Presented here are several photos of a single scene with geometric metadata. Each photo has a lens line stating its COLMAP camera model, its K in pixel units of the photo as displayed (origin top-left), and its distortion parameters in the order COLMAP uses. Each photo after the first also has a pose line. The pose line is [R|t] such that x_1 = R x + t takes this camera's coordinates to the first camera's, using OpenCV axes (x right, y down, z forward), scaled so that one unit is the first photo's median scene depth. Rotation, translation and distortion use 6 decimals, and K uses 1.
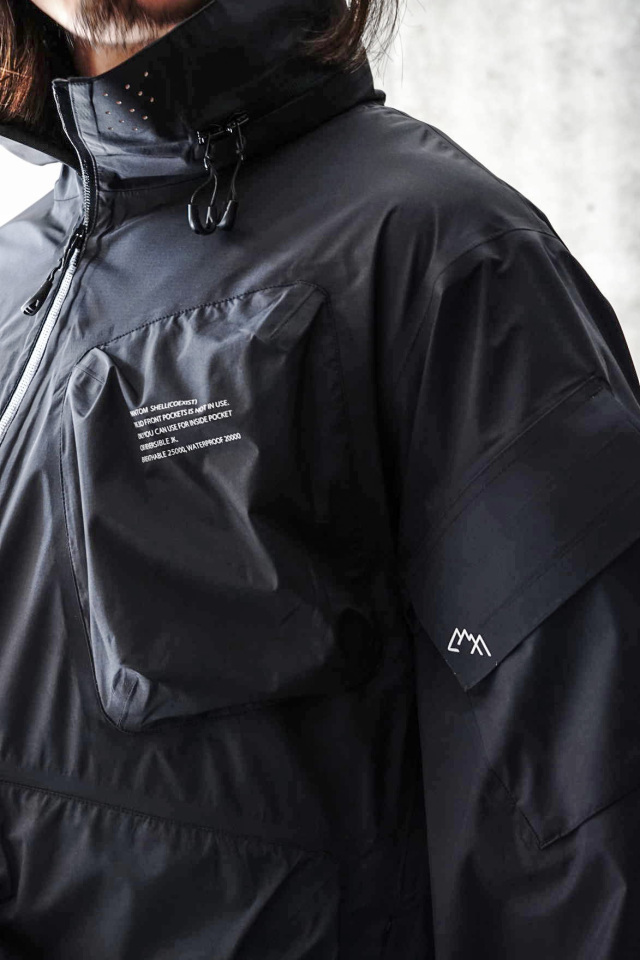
lens RADIAL K [[2055.3, 0, 320.0], [0, 2055.3, 480.0], [0, 0, 1]] dist [-0.273309, -0.182243]
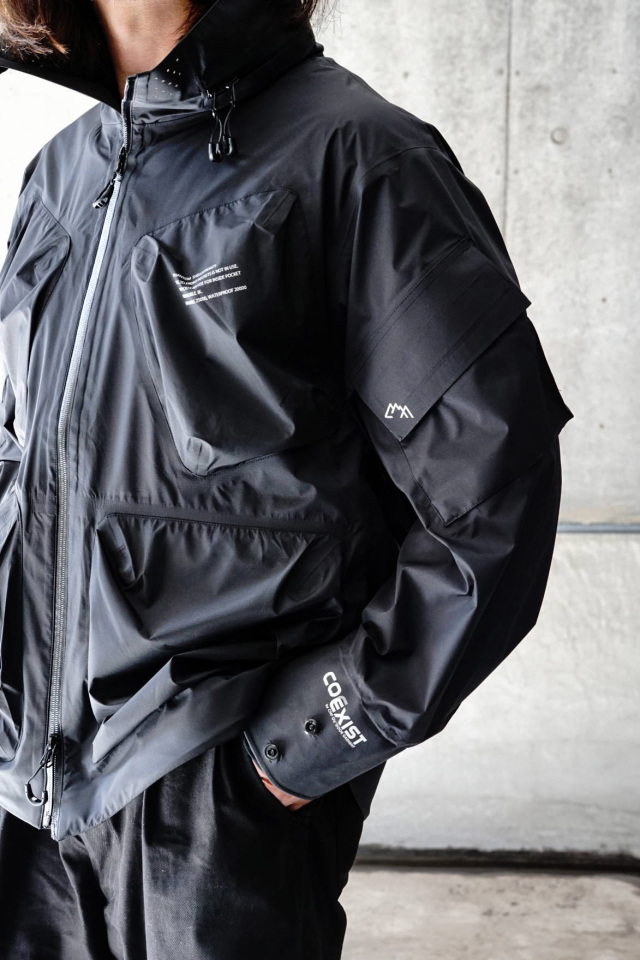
lens RADIAL K [[2084.4, 0, 320.0], [0, 2084.4, 480.0], [0, 0, 1]] dist [0.504770, -0.196463]
pose [[0.996812, -0.064022, 0.047616, -0.068973], [0.059075, 0.993343, 0.098894, -0.031522], [-0.053630, -0.095766, 0.993958, -0.612763]]
